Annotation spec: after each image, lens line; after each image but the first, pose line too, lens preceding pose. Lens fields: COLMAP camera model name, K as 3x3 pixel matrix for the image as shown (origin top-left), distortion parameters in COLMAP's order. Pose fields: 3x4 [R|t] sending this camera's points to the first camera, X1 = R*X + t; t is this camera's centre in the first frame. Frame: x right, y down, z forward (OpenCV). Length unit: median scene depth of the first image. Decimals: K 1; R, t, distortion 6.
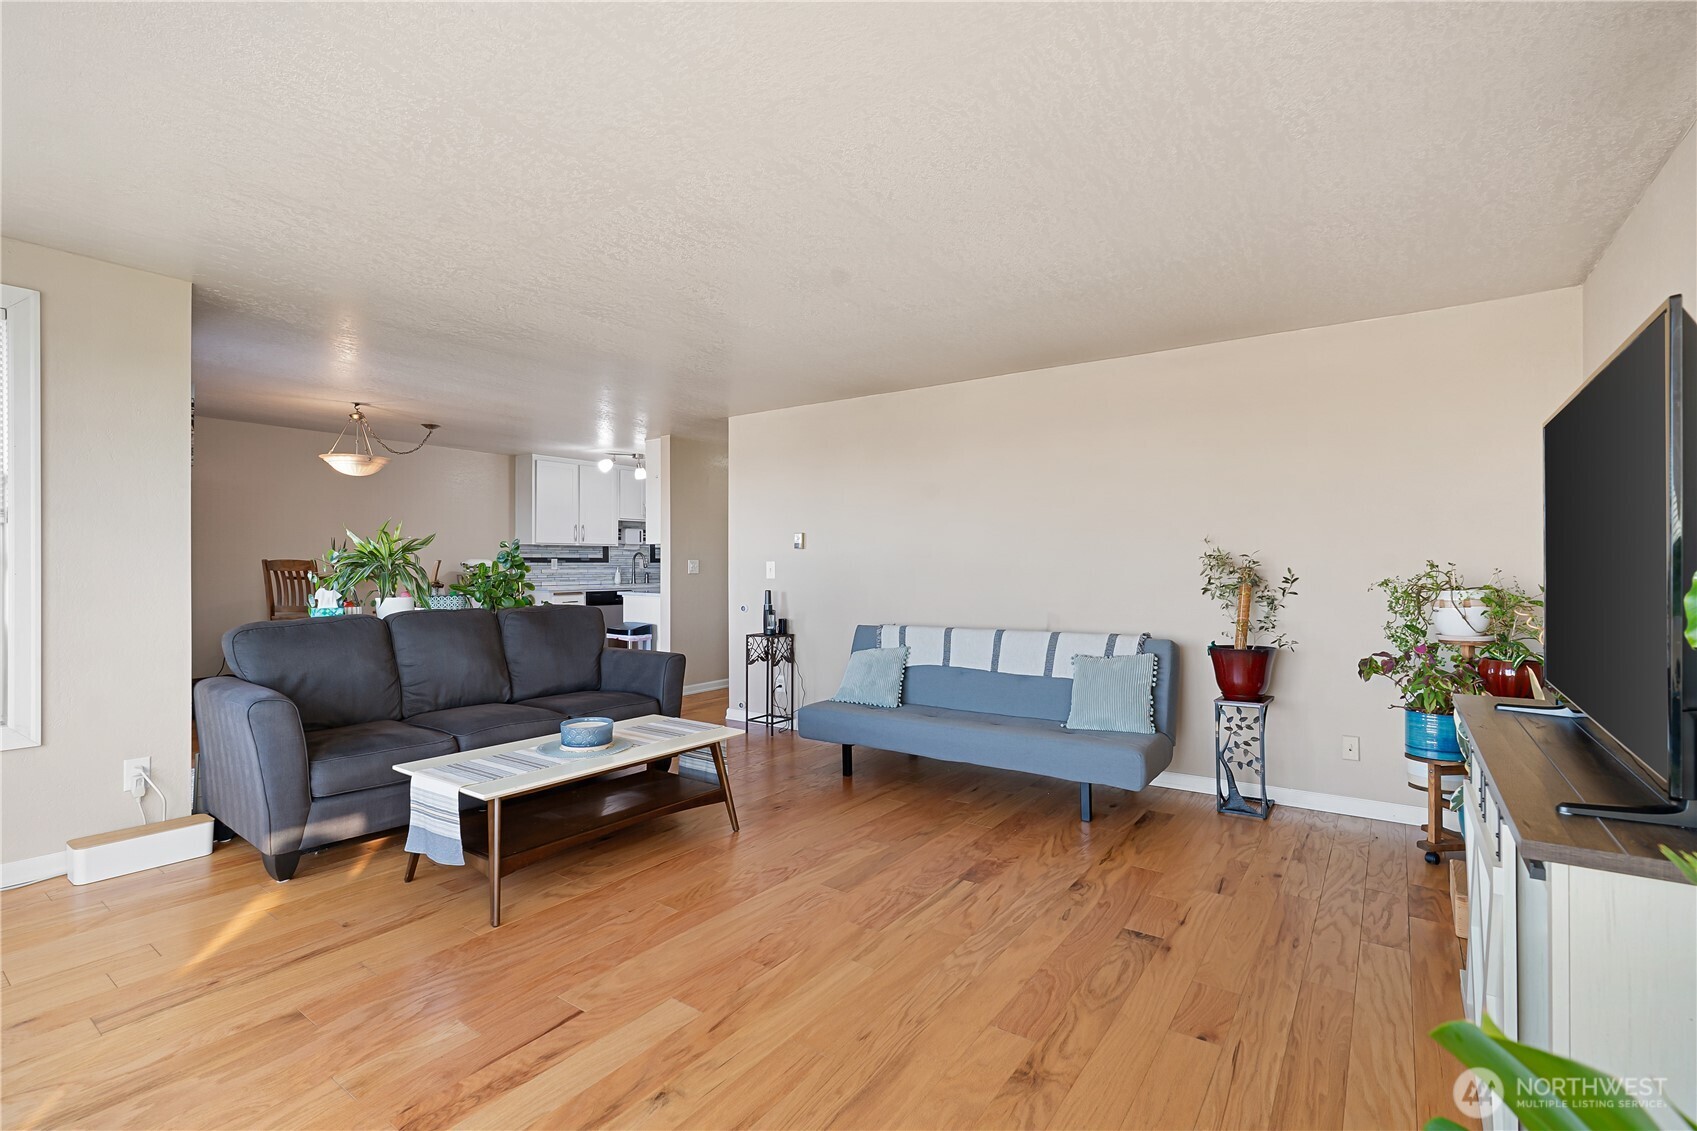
lens RADIAL K [[771.2, 0, 844.6], [0, 771.2, 554.7], [0, 0, 1]] dist [-0.007149, 0.001115]
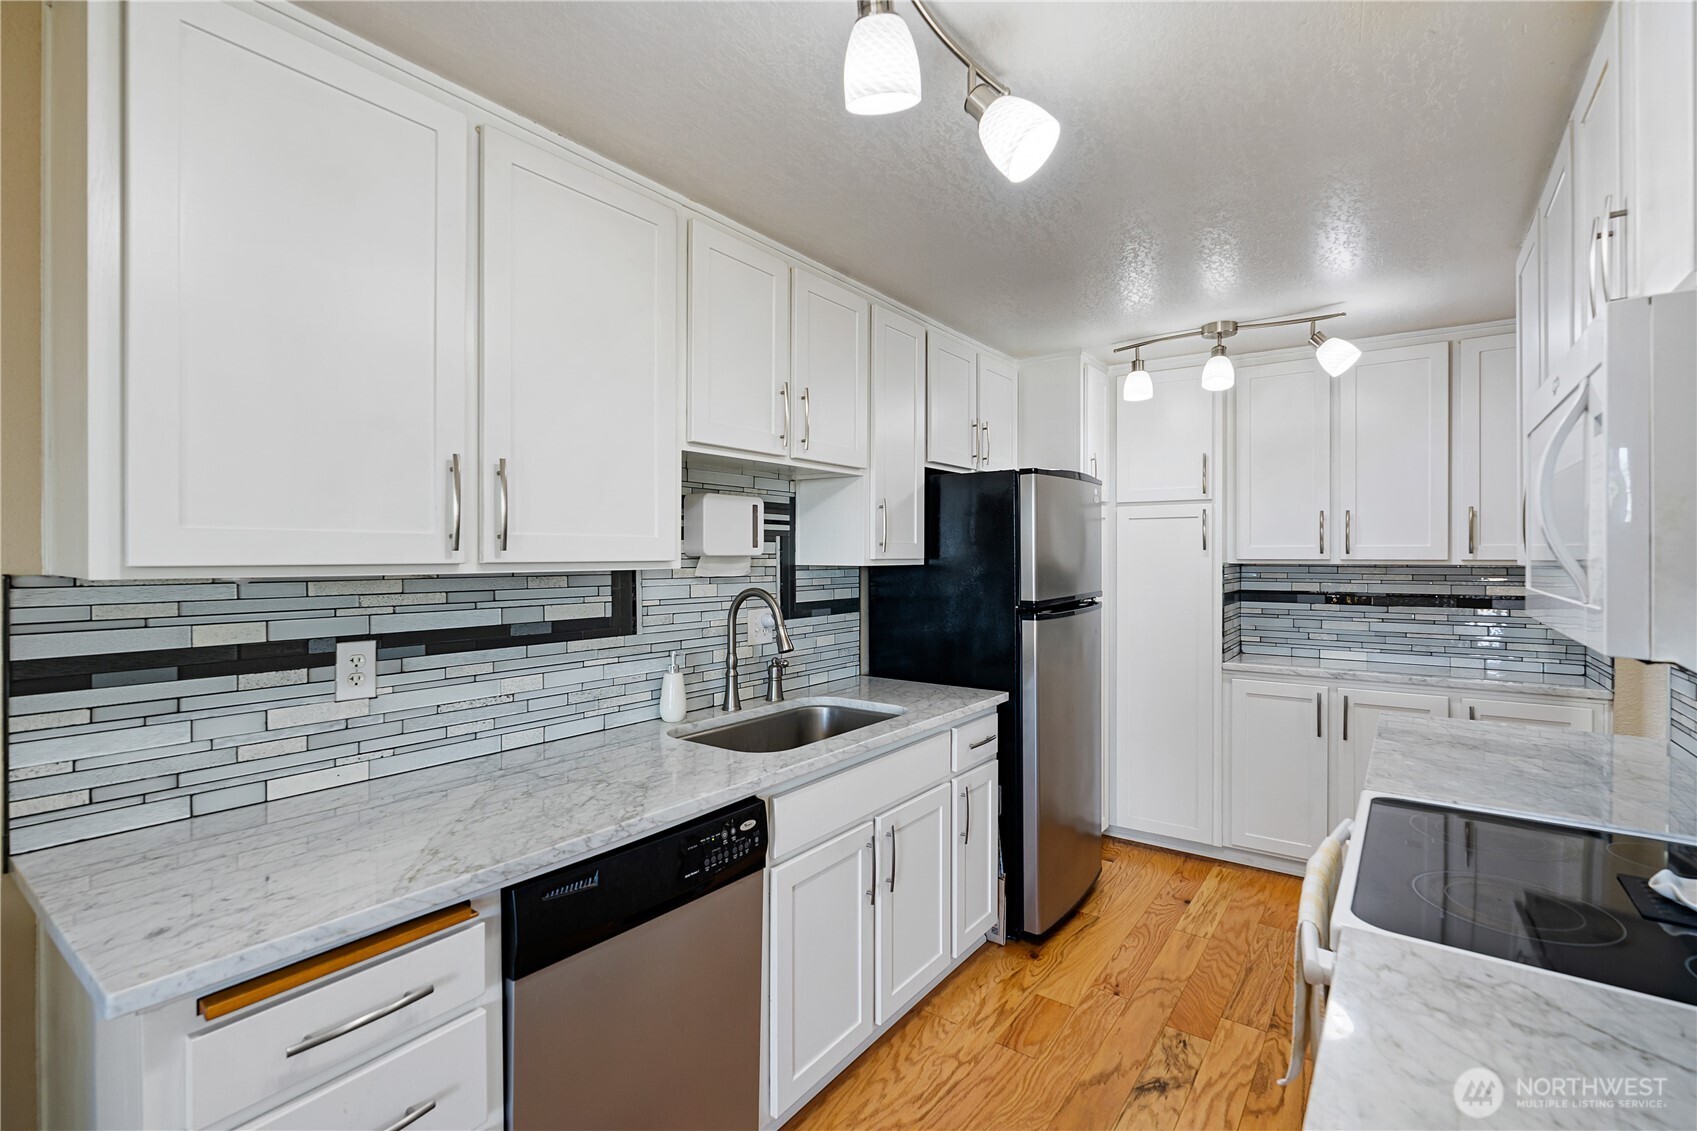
lens RADIAL K [[771.2, 0, 844.6], [0, 771.2, 554.7], [0, 0, 1]] dist [-0.007149, 0.001115]
pose [[0.999824, -0.001867, -0.018676, -0.248326], [0.002061, 0.999945, 0.010329, -0.017719], [0.018655, -0.010365, 0.999772, 0.799271]]
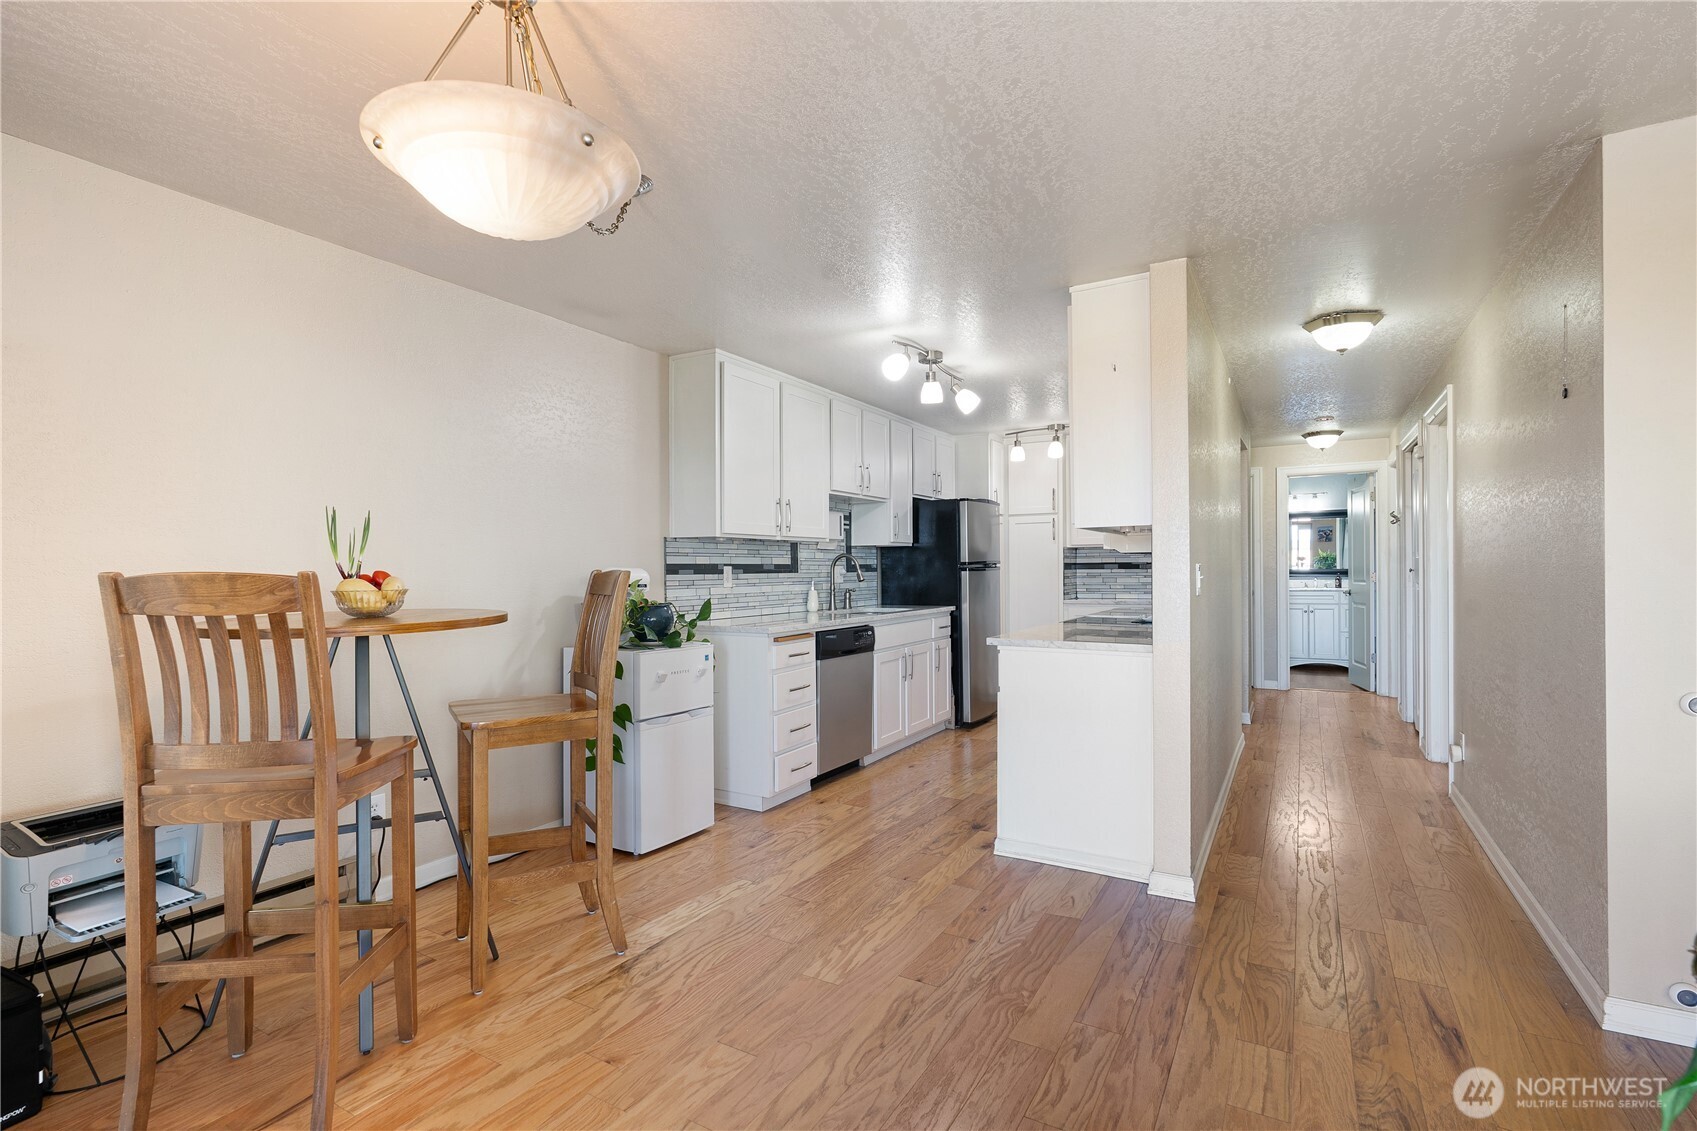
lens RADIAL K [[790.6, 0, 848.5], [0, 790.6, 565.5], [0, 0, 1]] dist [0.010040, 0.000104]
pose [[0.995262, -0.008603, 0.096843, -0.341480], [0.007825, 0.999934, 0.008415, 0.000843], [-0.096909, -0.007617, 0.995264, 0.458836]]
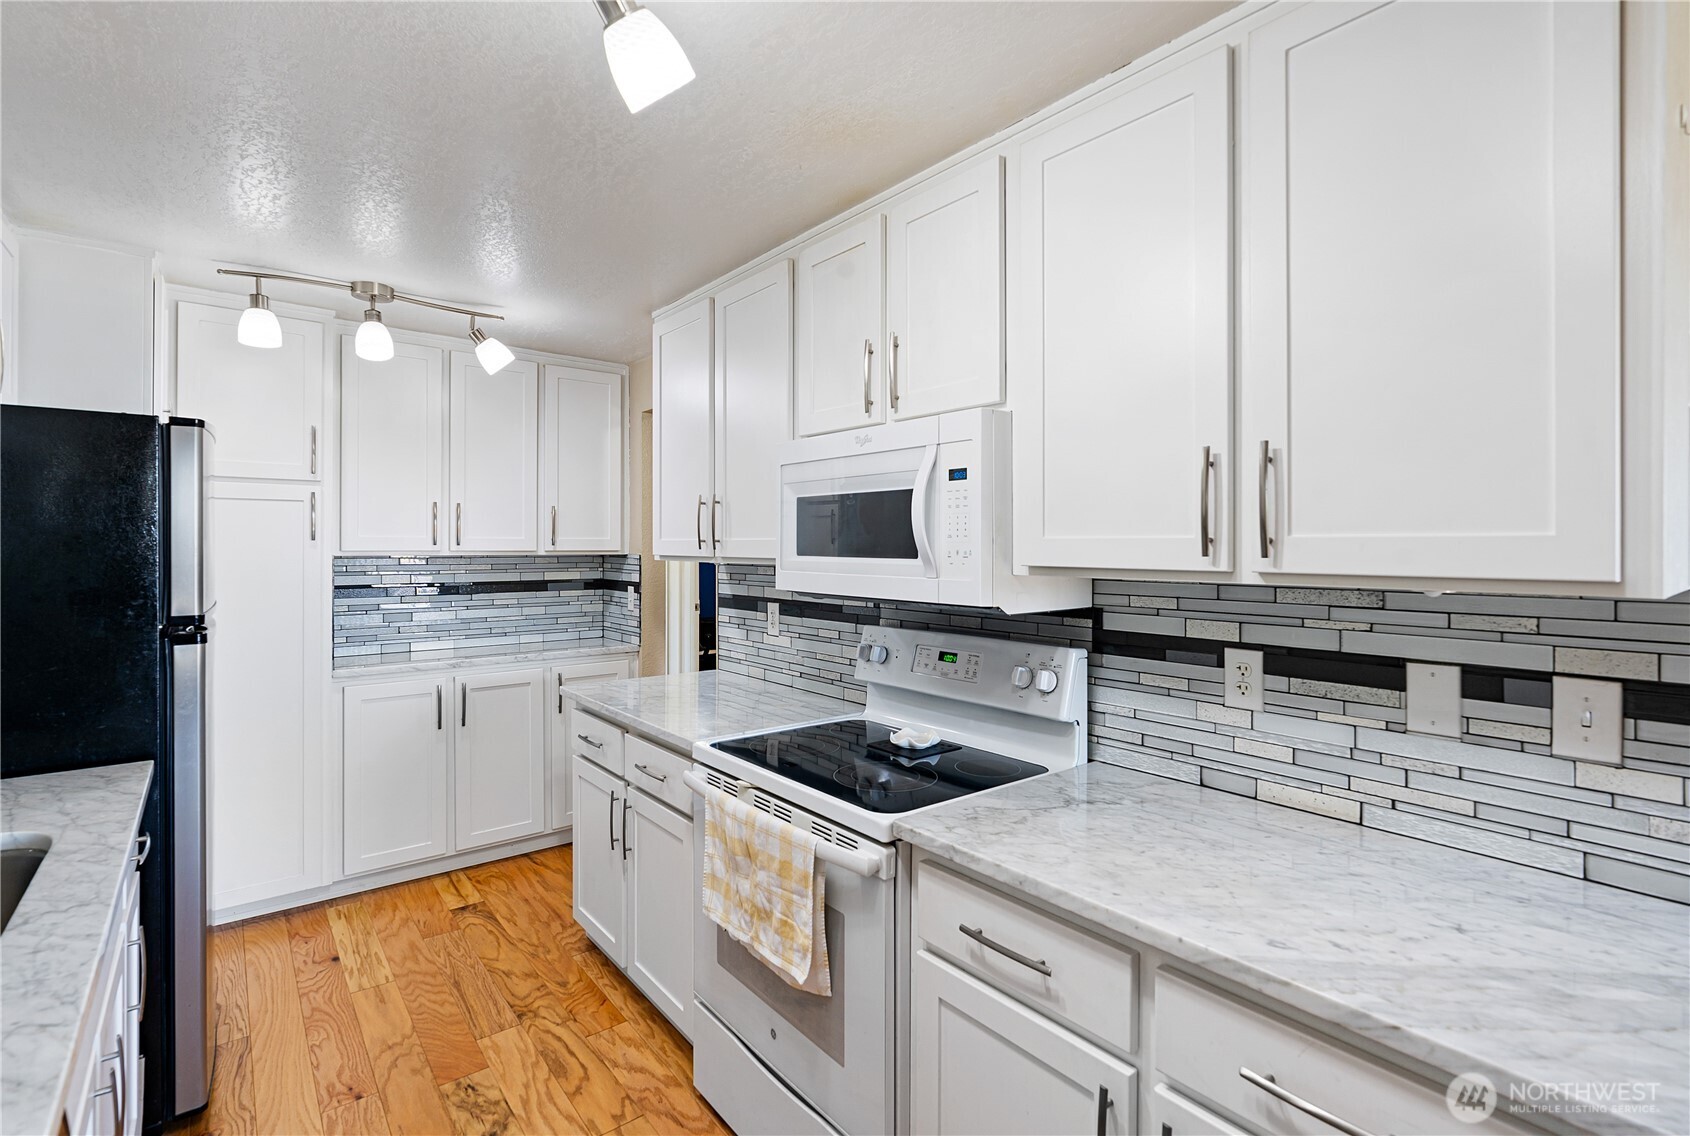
lens RADIAL K [[783.0, 0, 852.4], [0, 783.0, 543.9], [0, 0, 1]] dist [-0.006554, 0.000626]
pose [[0.266378, 0.001359, 0.963868, -0.335197], [-0.012374, 0.999921, 0.002011, -0.017747], [-0.963789, -0.012463, 0.266374, 0.883075]]
